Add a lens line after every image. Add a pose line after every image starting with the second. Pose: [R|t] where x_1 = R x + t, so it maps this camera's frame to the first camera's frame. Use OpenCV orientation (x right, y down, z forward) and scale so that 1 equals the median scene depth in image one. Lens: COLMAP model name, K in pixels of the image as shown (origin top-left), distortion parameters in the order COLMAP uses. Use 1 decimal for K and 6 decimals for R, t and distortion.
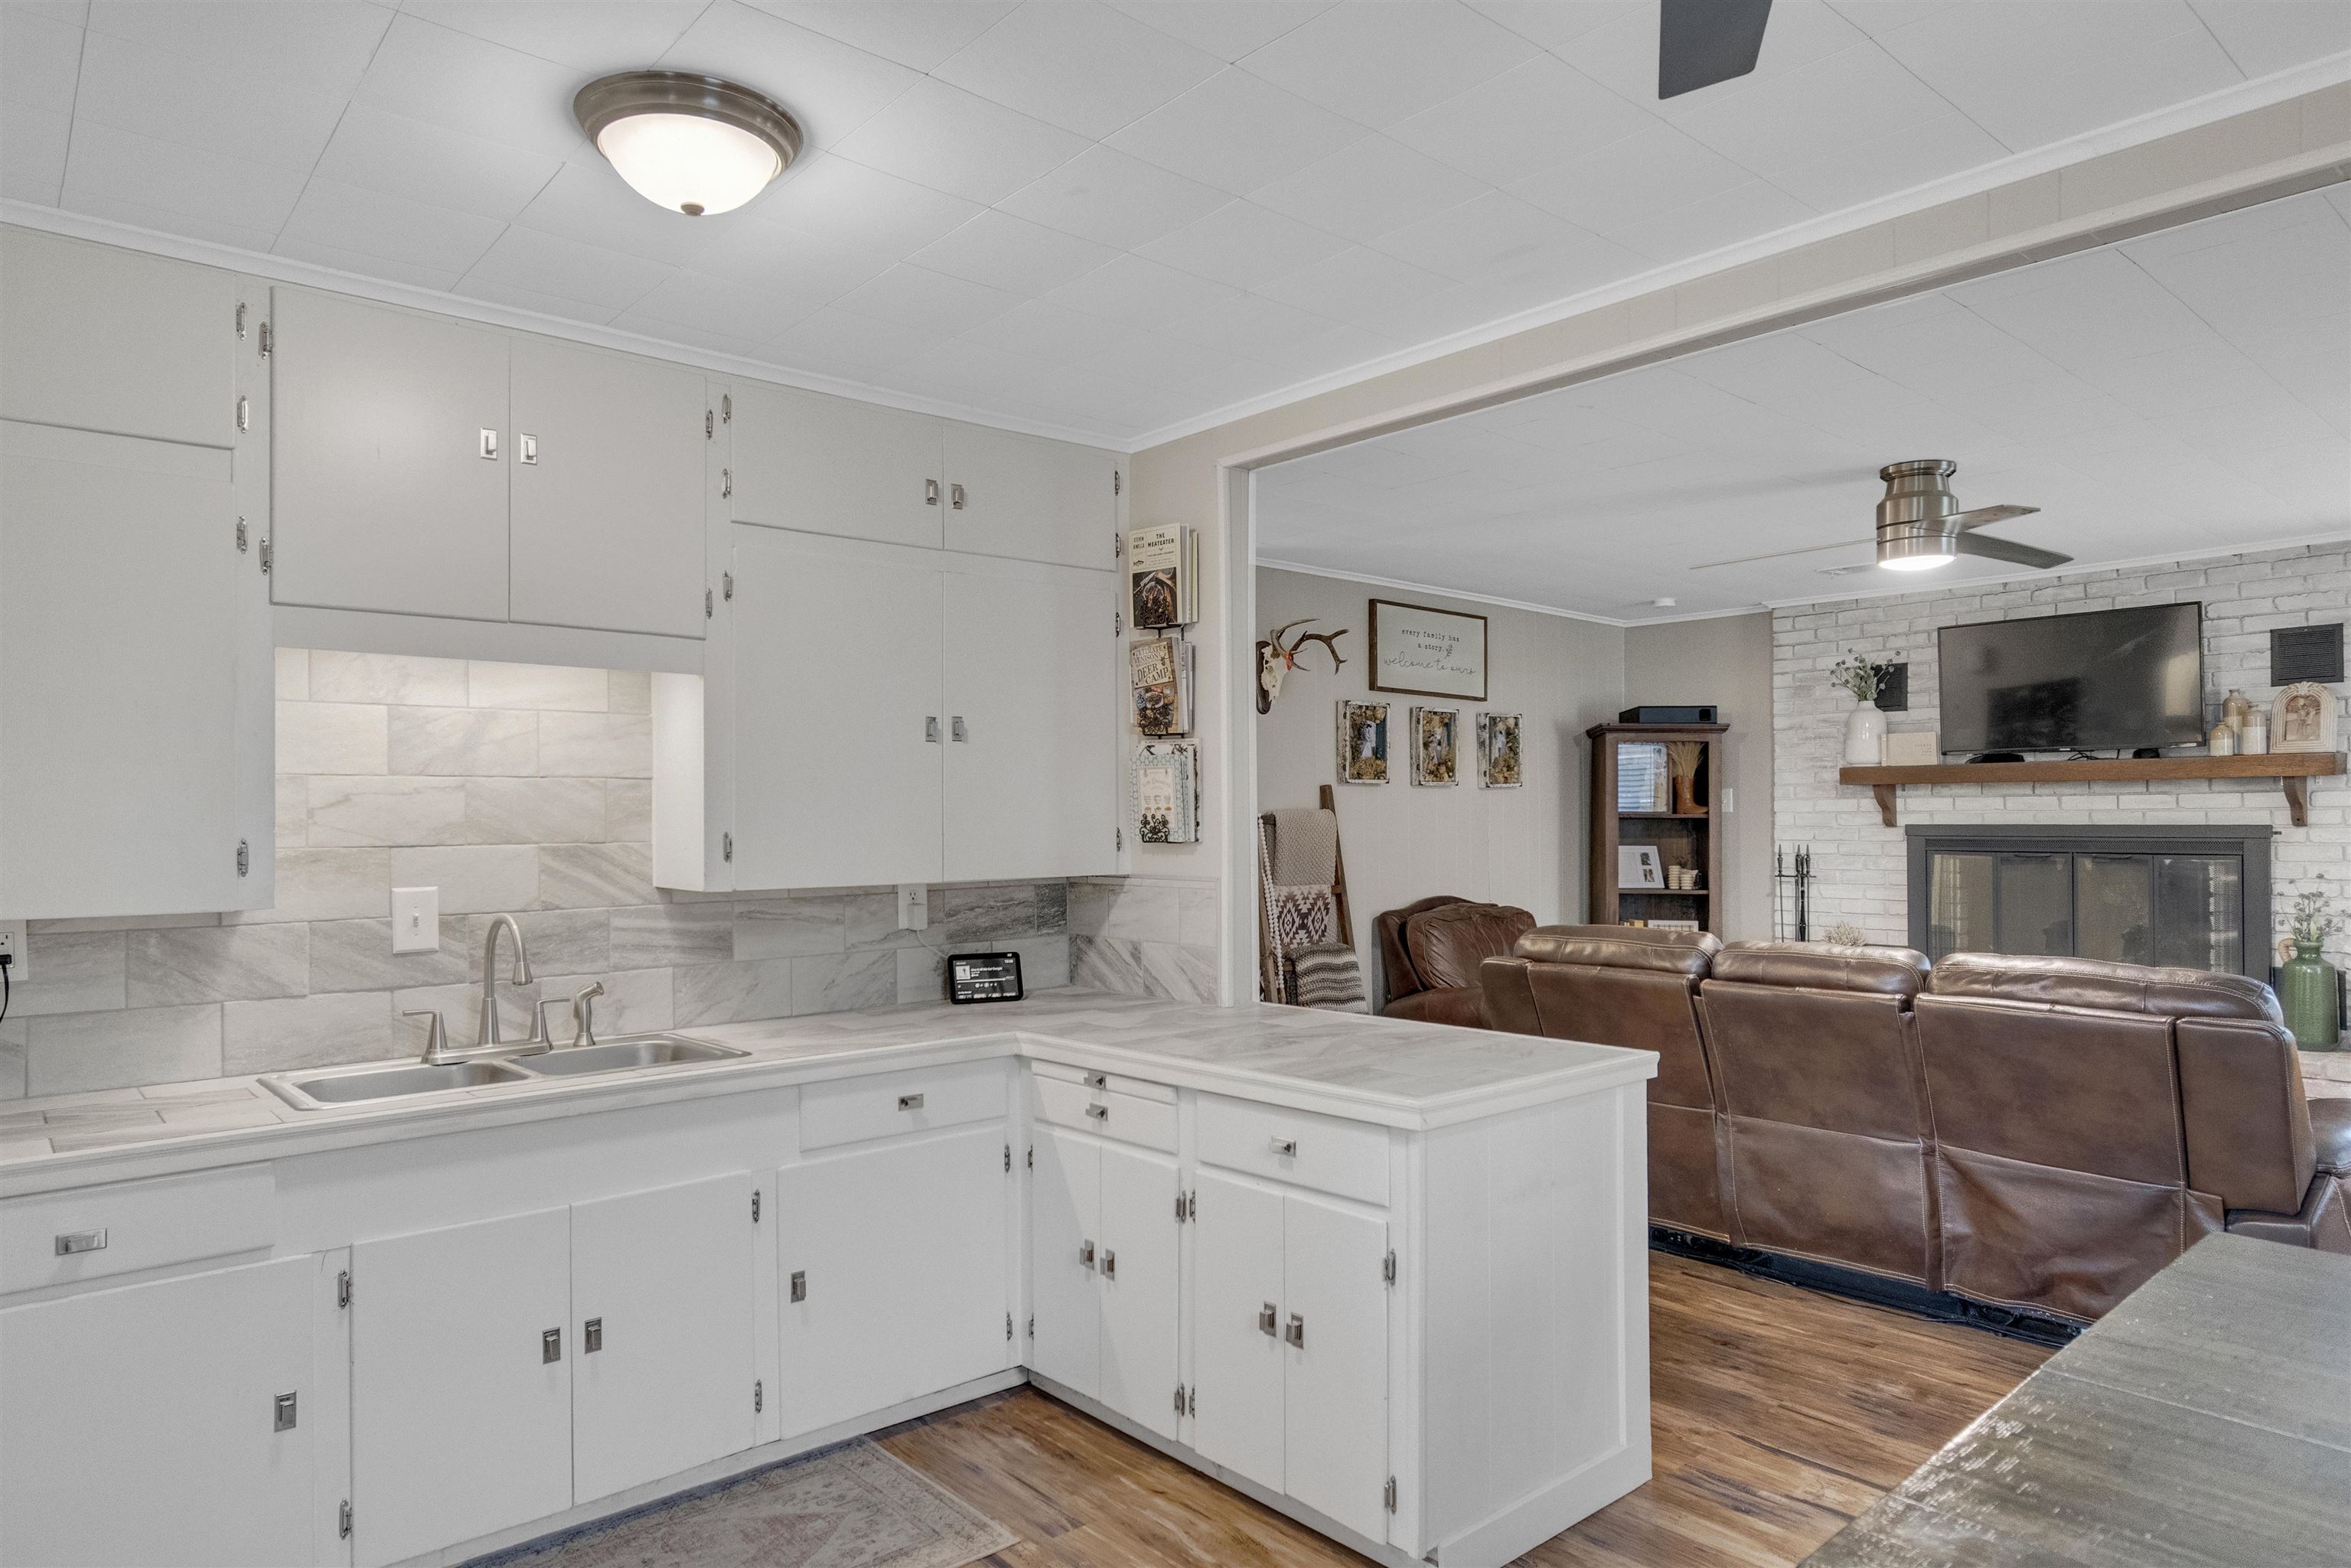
lens RADIAL K [[1422.4, 0, 1184.1], [0, 1422.4, 808.4], [0, 0, 1]] dist [-0.000821, 0.000193]
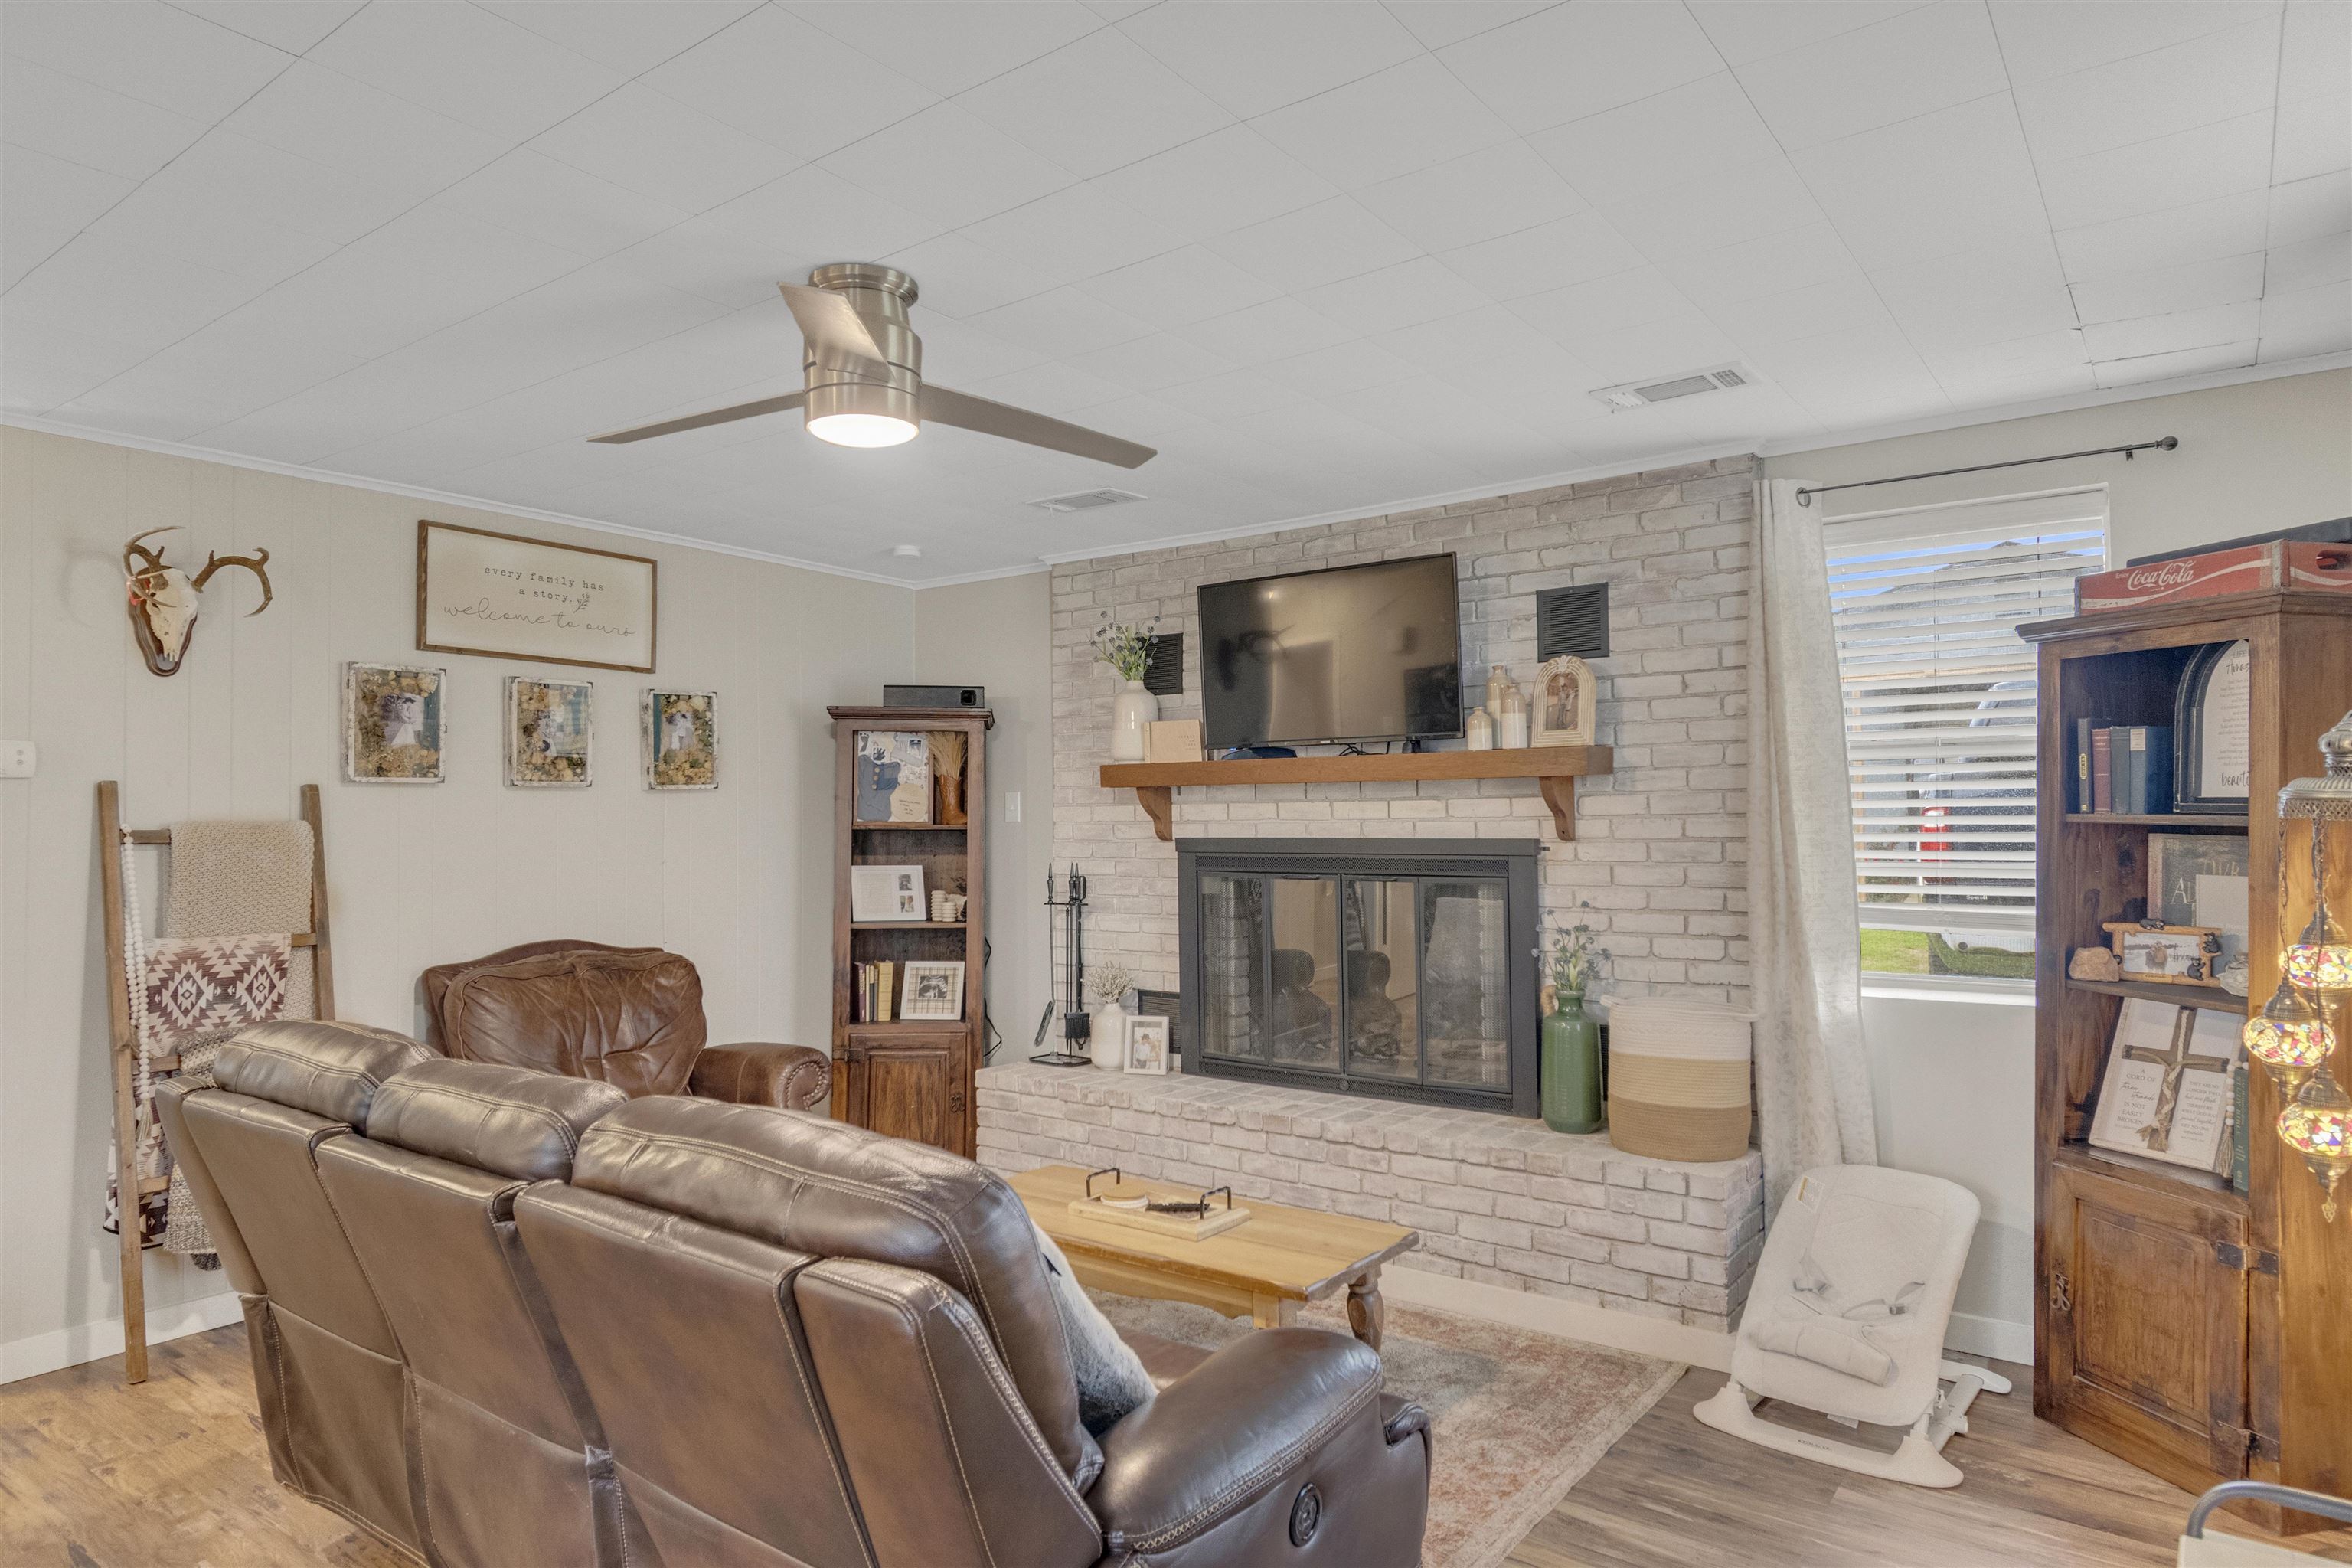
lens RADIAL K [[1423.0, 0, 1163.5], [0, 1423.0, 775.8], [0, 0, 1]] dist [-0.000821, 0.000193]
pose [[0.976642, 0.004759, 0.214821, 0.340733], [0.000980, 0.999646, -0.026604, -0.002094], [-0.214871, 0.026193, 0.976291, 0.239829]]
